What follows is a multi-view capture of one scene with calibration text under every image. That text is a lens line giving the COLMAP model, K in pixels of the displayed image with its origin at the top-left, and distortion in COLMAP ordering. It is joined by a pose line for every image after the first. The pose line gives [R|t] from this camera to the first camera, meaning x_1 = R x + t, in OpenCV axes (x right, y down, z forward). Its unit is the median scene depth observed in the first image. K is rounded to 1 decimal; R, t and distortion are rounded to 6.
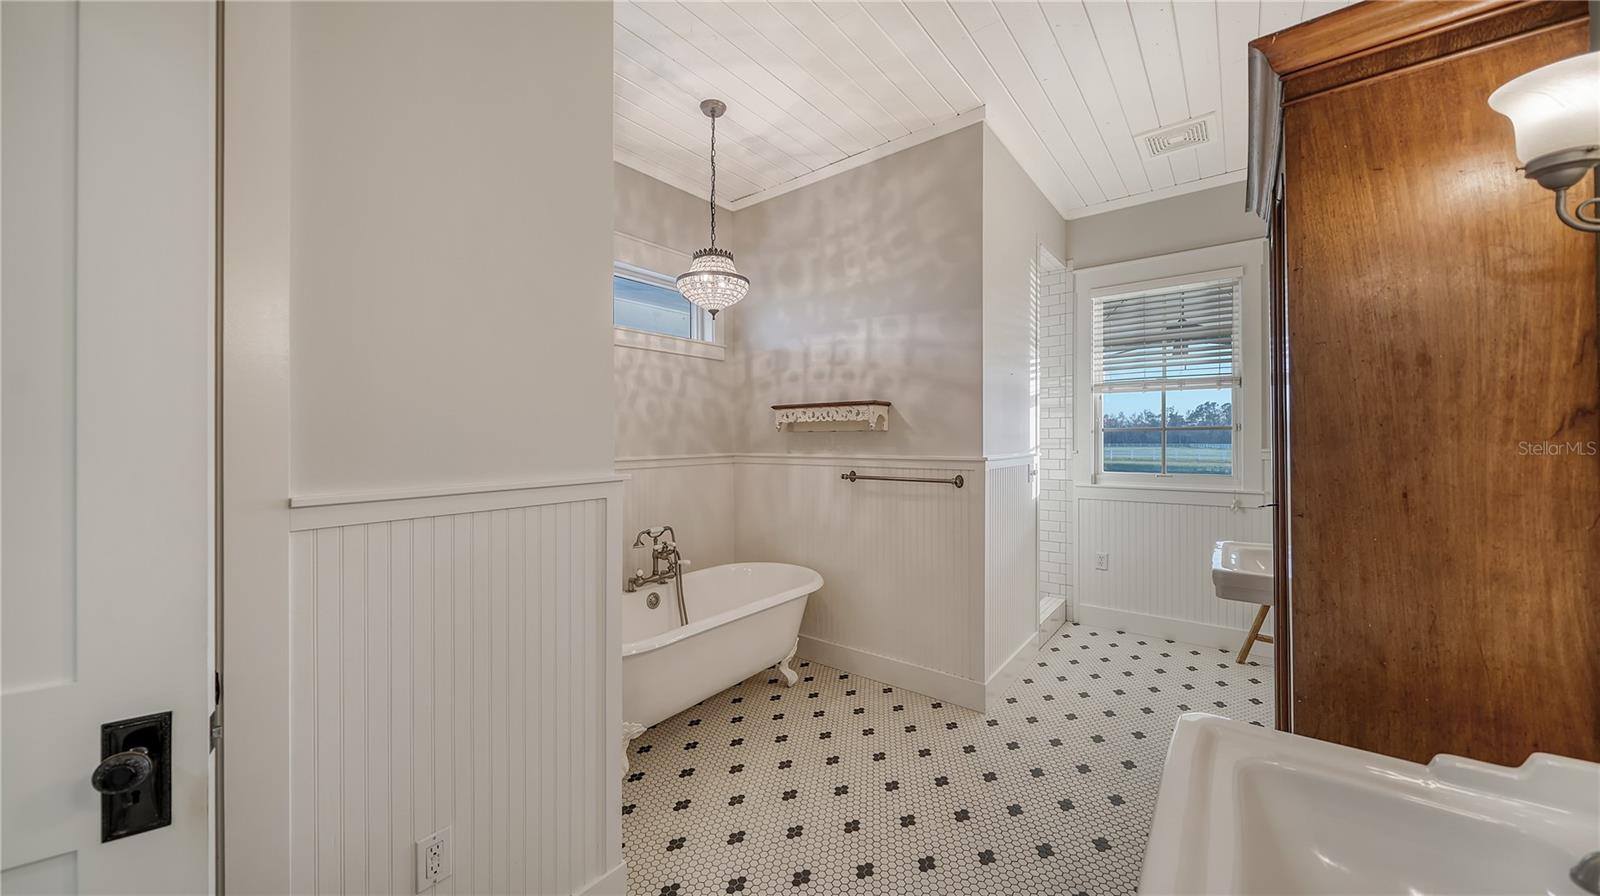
lens RADIAL K [[557.3, 0, 797.4], [0, 557.3, 440.2], [0, 0, 1]] dist [-0.003288, -0.000049]
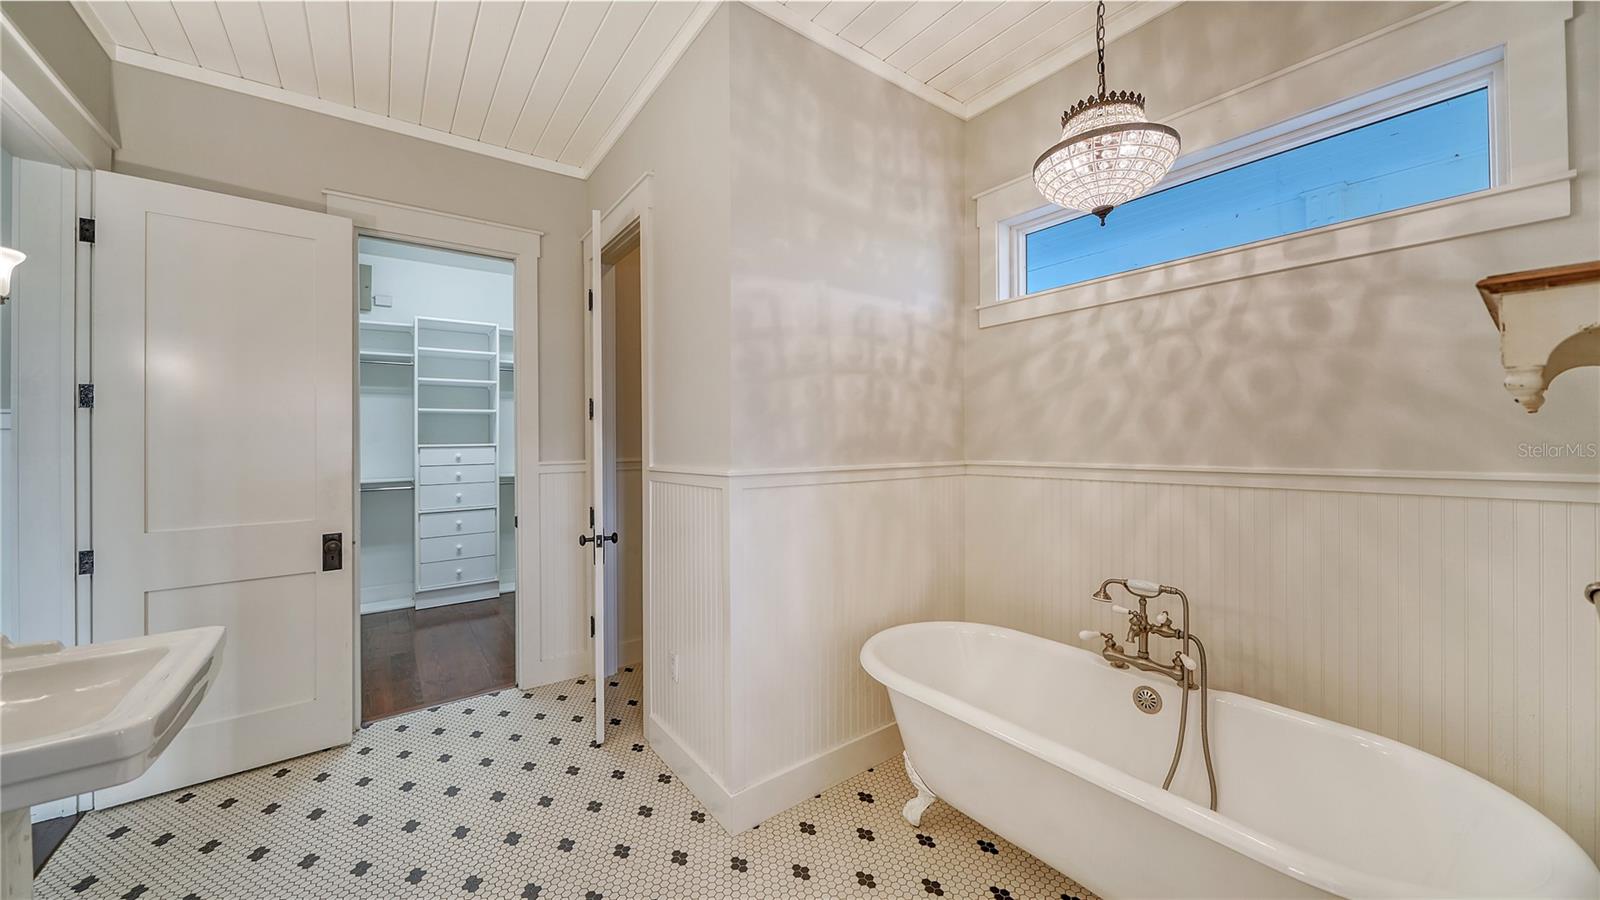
lens RADIAL K [[557.3, 0, 796.3], [0, 557.3, 437.7], [0, 0, 1]] dist [-0.003288, -0.000049]
pose [[-0.256003, 0.000566, -0.966676, 0.387991], [-0.000654, 0.999999, 0.000759, -0.000904], [0.966676, 0.000827, -0.256003, 0.703010]]
